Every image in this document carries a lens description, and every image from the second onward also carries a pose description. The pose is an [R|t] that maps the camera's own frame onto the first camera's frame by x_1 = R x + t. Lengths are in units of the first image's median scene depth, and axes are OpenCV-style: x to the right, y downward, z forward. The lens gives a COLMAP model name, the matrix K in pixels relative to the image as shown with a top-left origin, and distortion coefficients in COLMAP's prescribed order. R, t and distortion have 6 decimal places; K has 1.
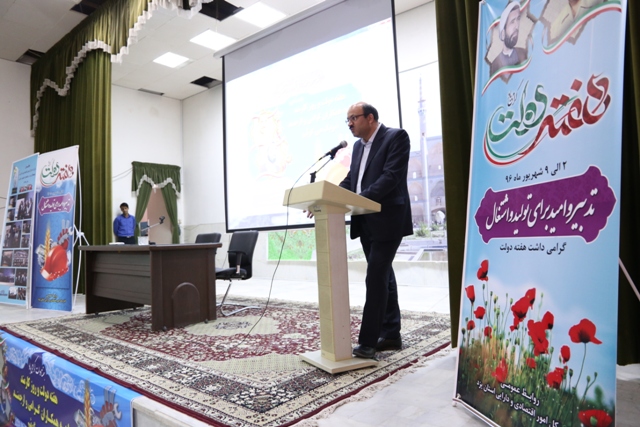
lens RADIAL K [[447.6, 0, 320.0], [0, 447.6, 213.5], [0, 0, 1]] dist [-0.073187, 0.003457]
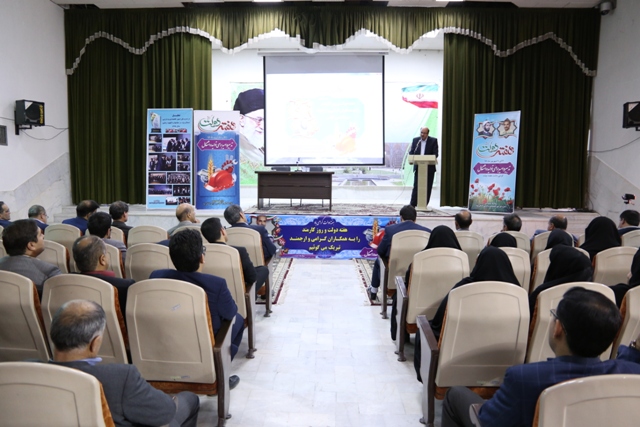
lens RADIAL K [[447.6, 0, 320.0], [0, 447.6, 213.5], [0, 0, 1]] dist [-0.073187, 0.003457]
pose [[0.767480, -0.020353, 0.640750, -4.319743], [-0.066188, 0.991639, 0.110777, 0.074750], [-0.637647, -0.127429, 0.759716, -1.656655]]
